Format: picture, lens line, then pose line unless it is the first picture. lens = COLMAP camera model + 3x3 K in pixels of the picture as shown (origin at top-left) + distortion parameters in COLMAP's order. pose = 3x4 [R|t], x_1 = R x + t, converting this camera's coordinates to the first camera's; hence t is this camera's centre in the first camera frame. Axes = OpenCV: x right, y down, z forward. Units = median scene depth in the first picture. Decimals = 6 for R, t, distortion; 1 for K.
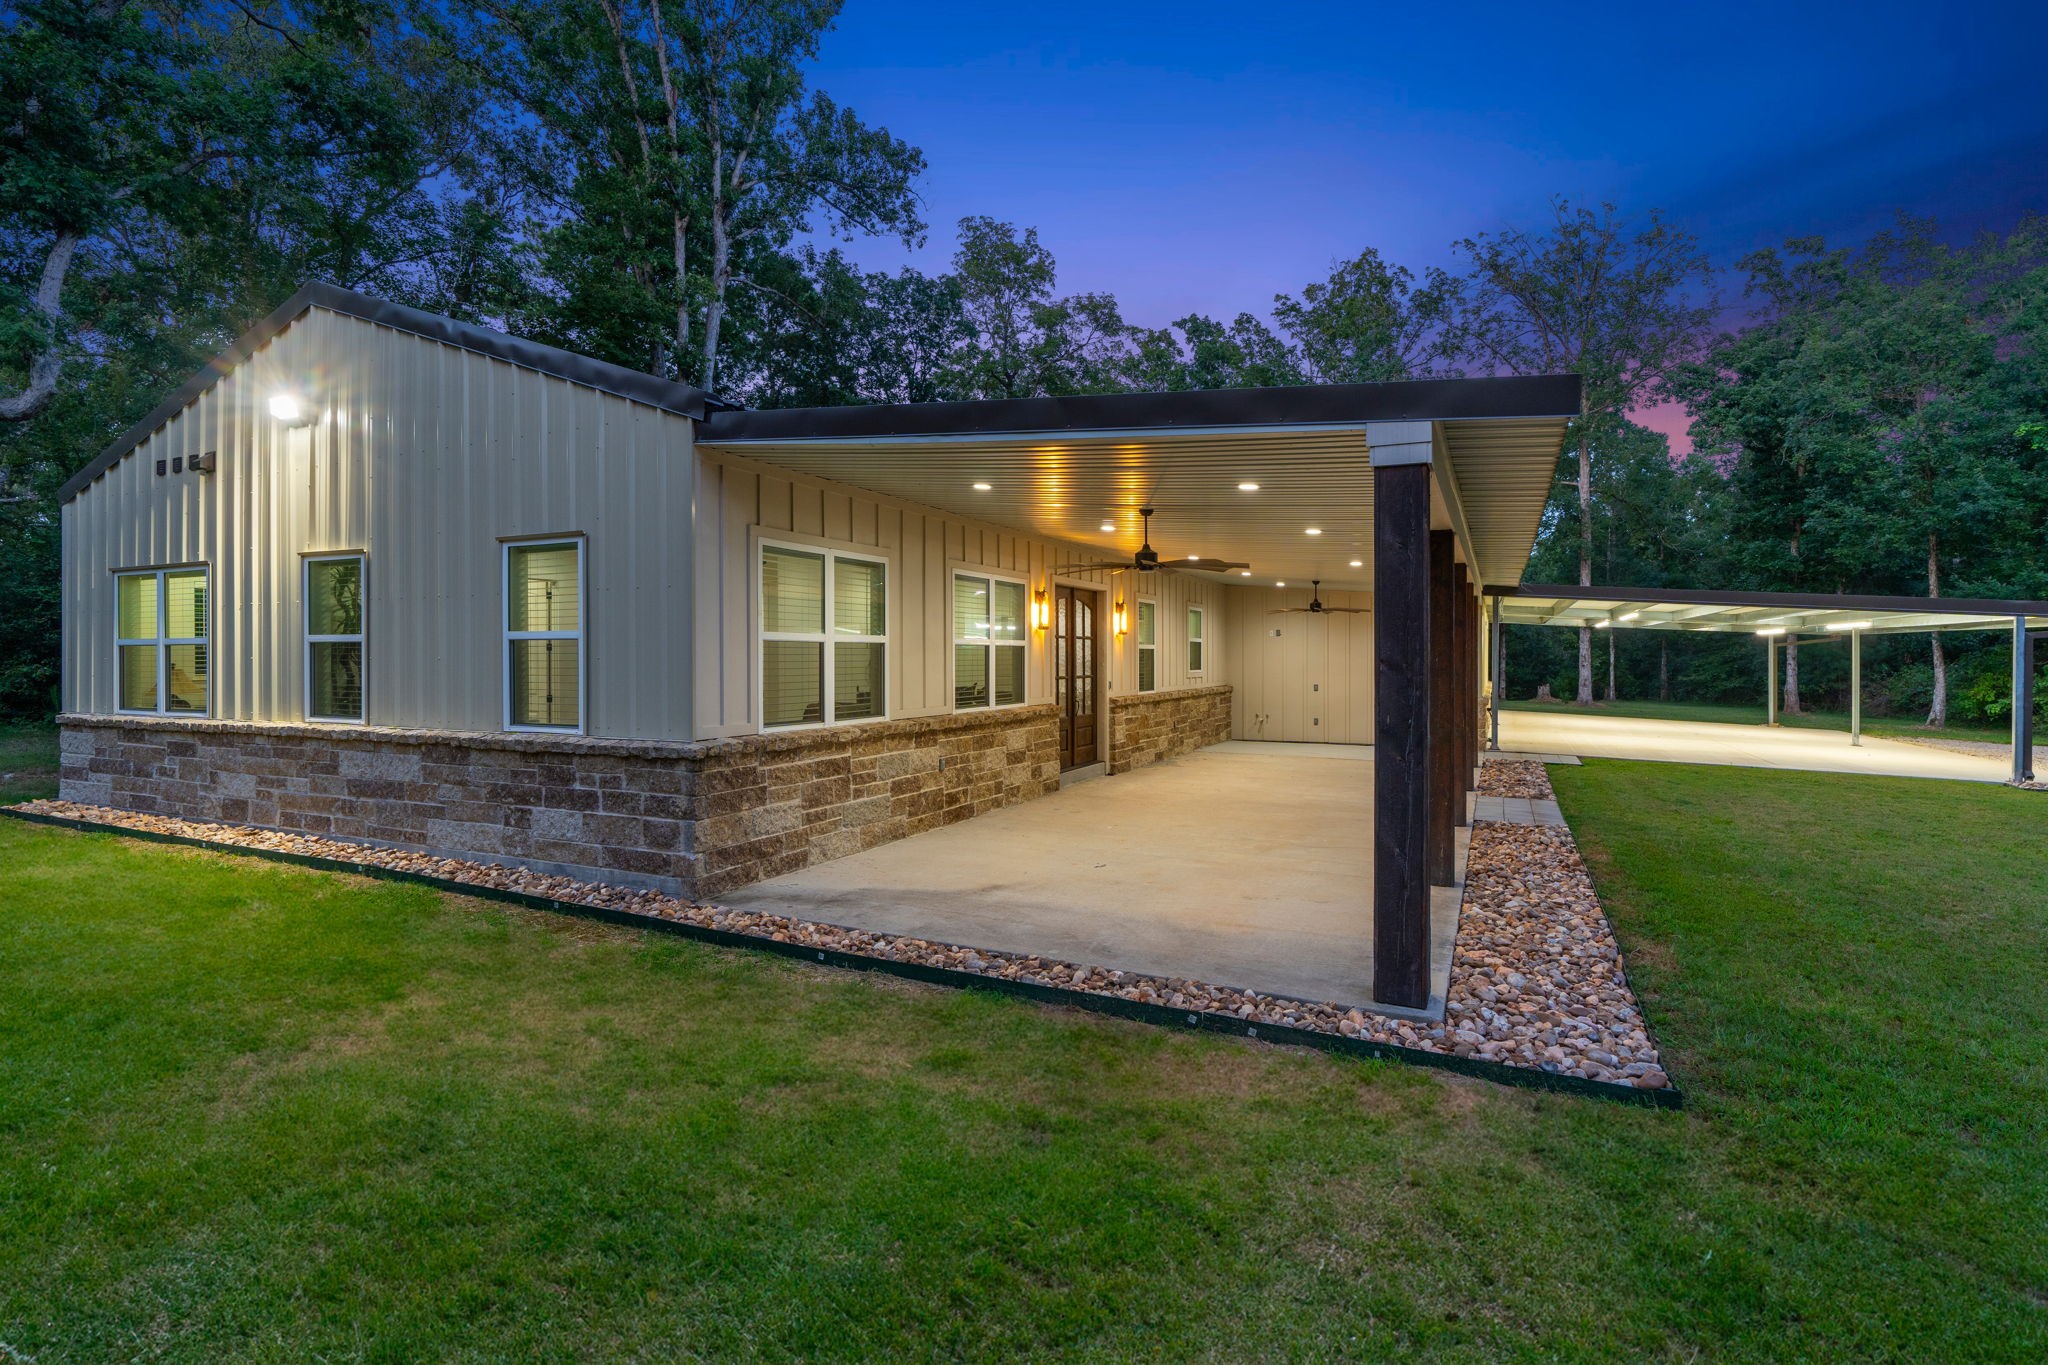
lens RADIAL K [[841.5, 0, 1019.0], [0, 841.5, 668.3], [0, 0, 1]] dist [-0.008076, 0.000925]
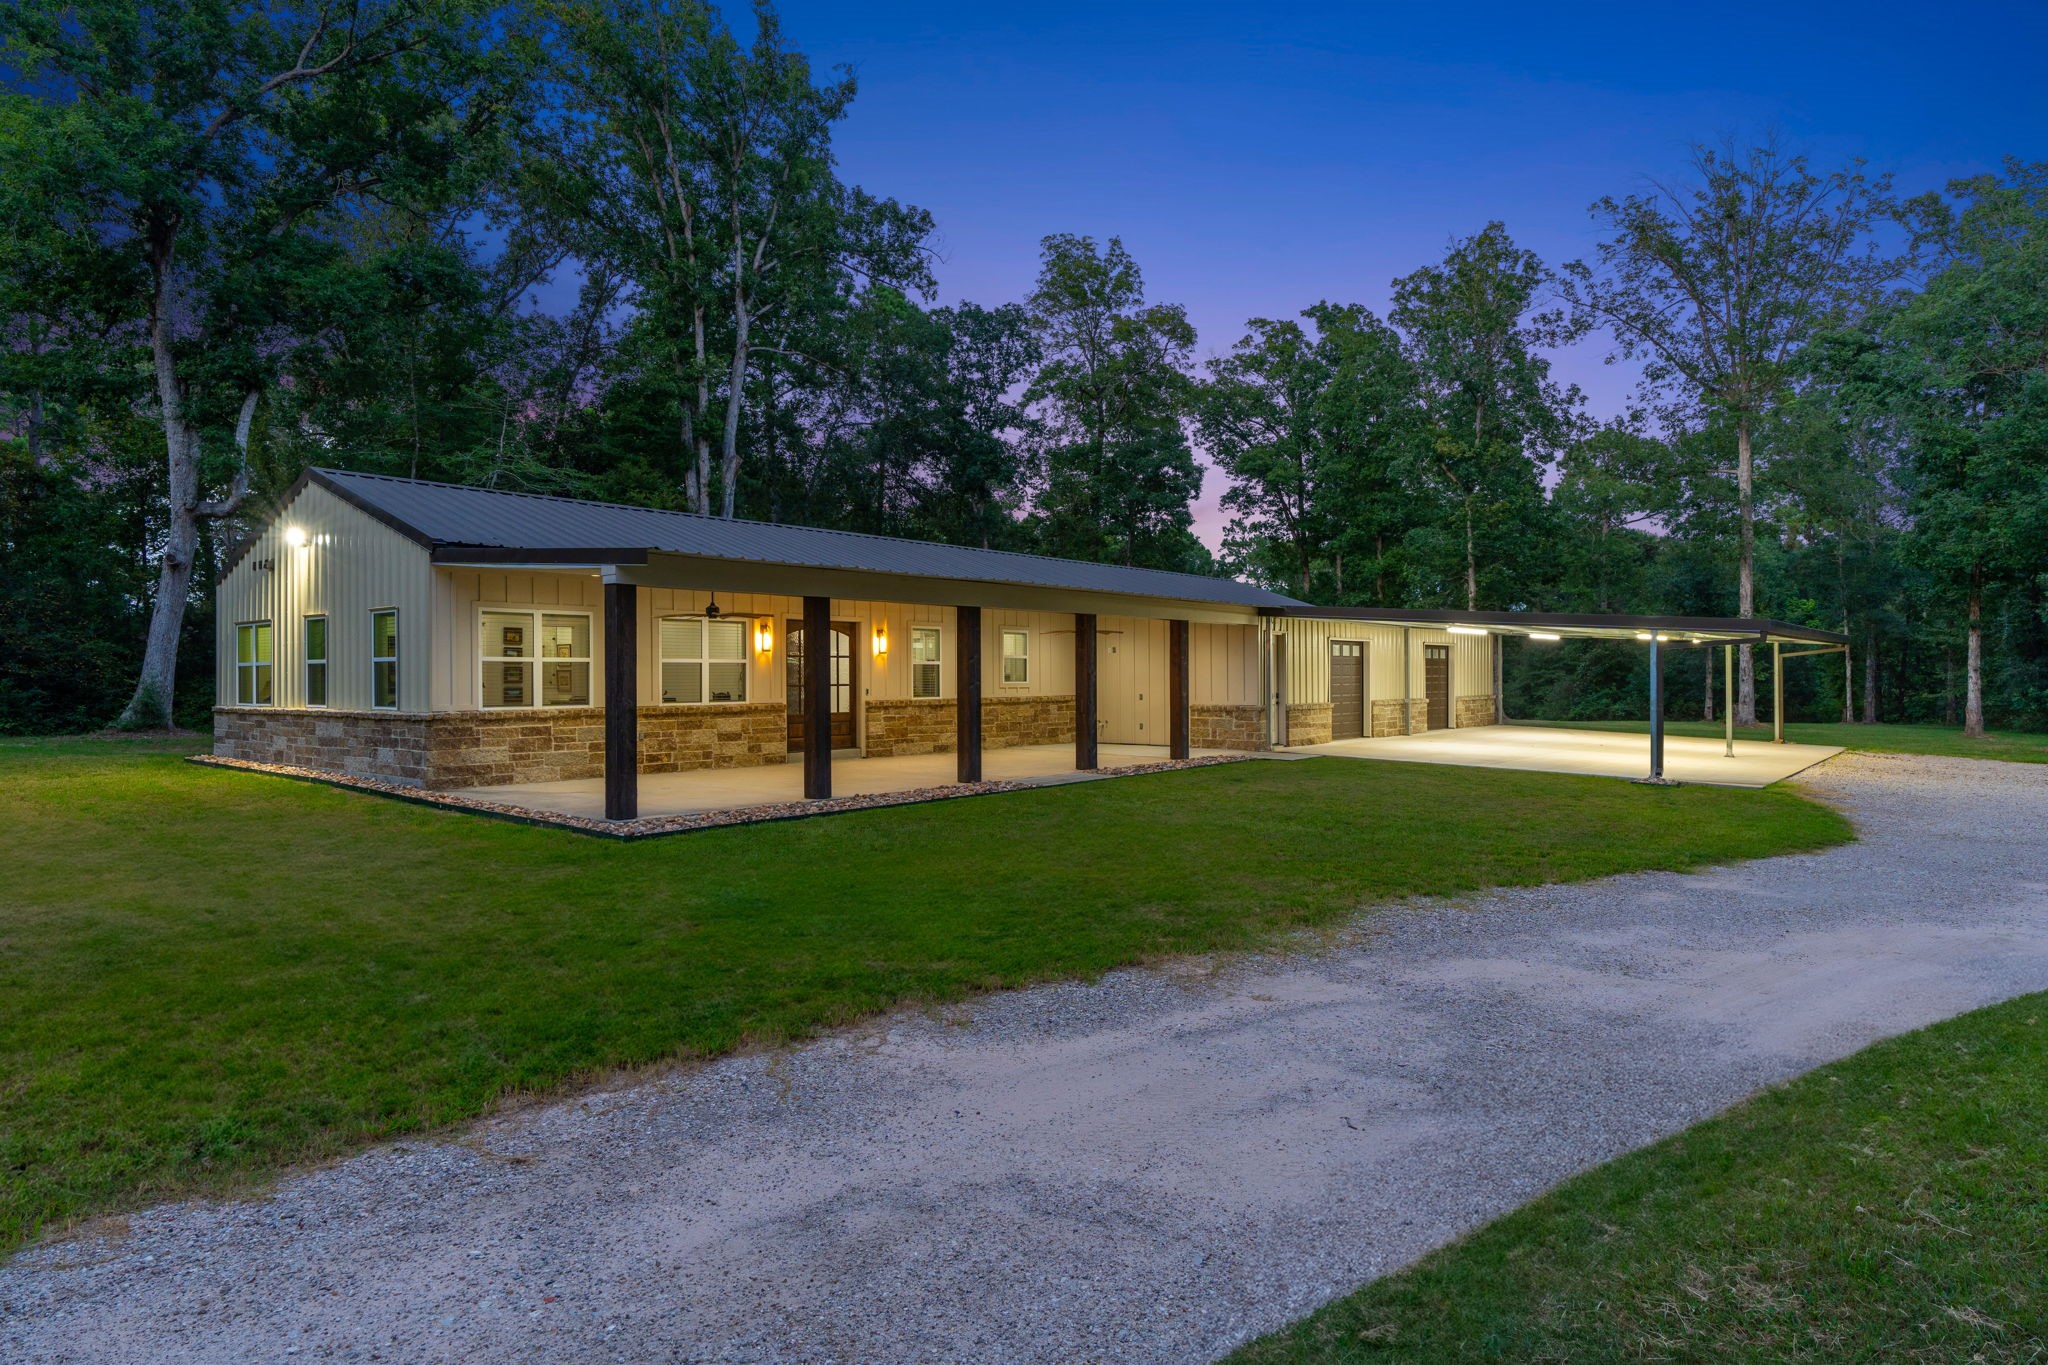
lens RADIAL K [[917.1, 0, 1023.1], [0, 917.1, 676.8], [0, 0, 1]] dist [-0.014193, 0.005634]
pose [[0.979823, -0.004733, -0.199814, 0.954367], [0.002649, 0.999939, -0.010696, 0.020144], [0.199852, 0.009951, 0.979776, -0.566050]]
